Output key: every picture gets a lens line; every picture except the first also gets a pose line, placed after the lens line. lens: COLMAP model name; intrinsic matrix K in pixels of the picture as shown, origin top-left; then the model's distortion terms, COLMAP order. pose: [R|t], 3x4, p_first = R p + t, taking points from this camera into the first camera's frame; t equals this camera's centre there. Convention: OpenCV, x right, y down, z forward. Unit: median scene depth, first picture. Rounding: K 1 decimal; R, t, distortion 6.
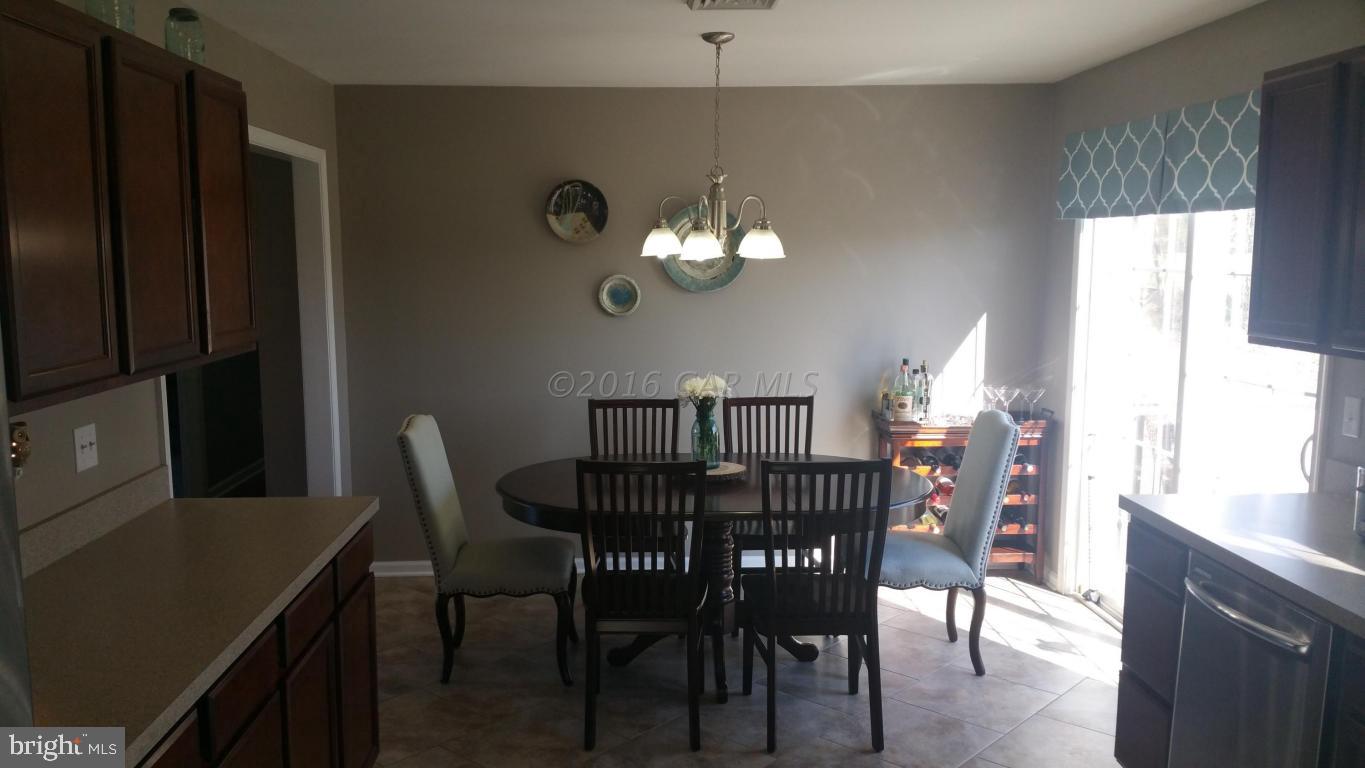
lens RADIAL K [[1091.9, 0, 648.2], [0, 1091.9, 409.7], [0, 0, 1]] dist [0.142670, -0.302872]
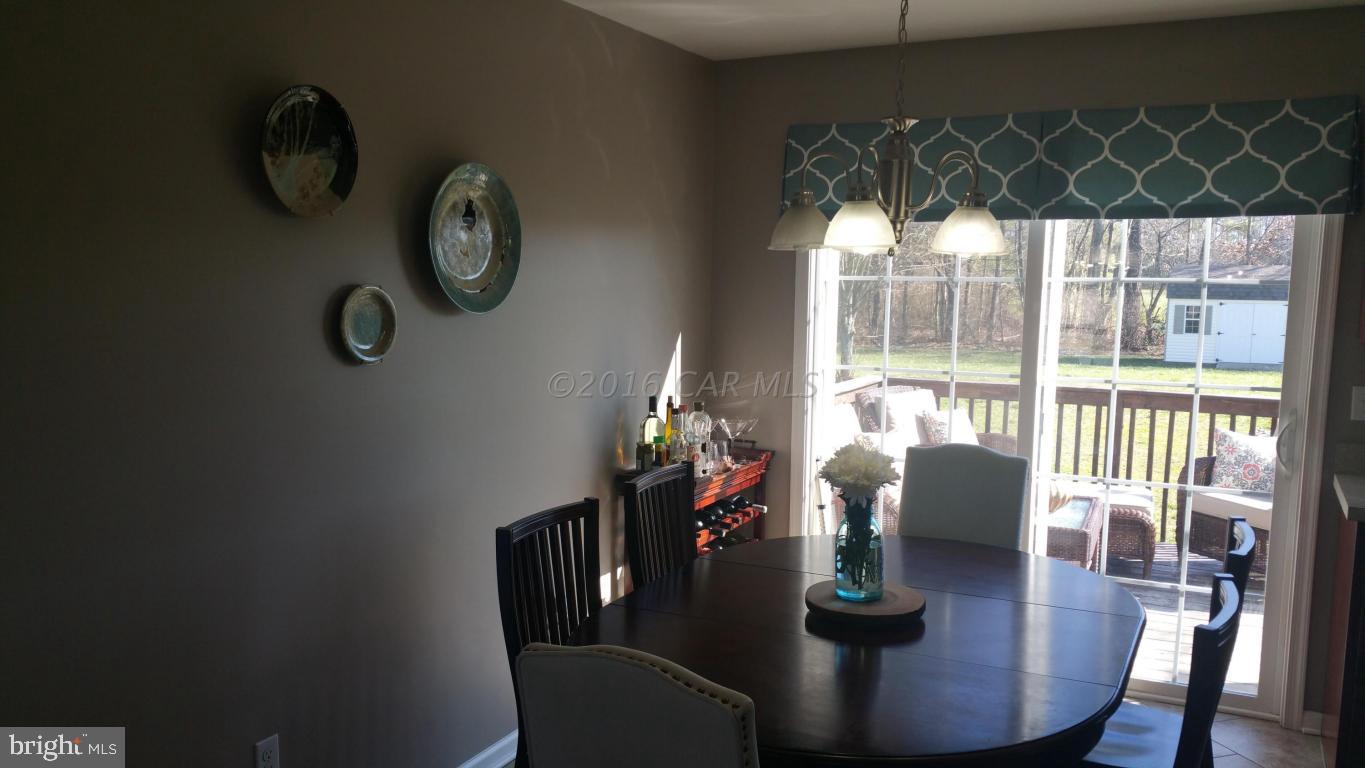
lens RADIAL K [[1091.9, 0, 648.2], [0, 1091.9, 409.7], [0, 0, 1]] dist [0.142670, -0.302872]
pose [[0.468851, -0.103408, 0.877203, -0.428106], [0.115823, 0.991746, 0.055006, -0.079775], [-0.875651, 0.075811, 0.476958, 0.651889]]
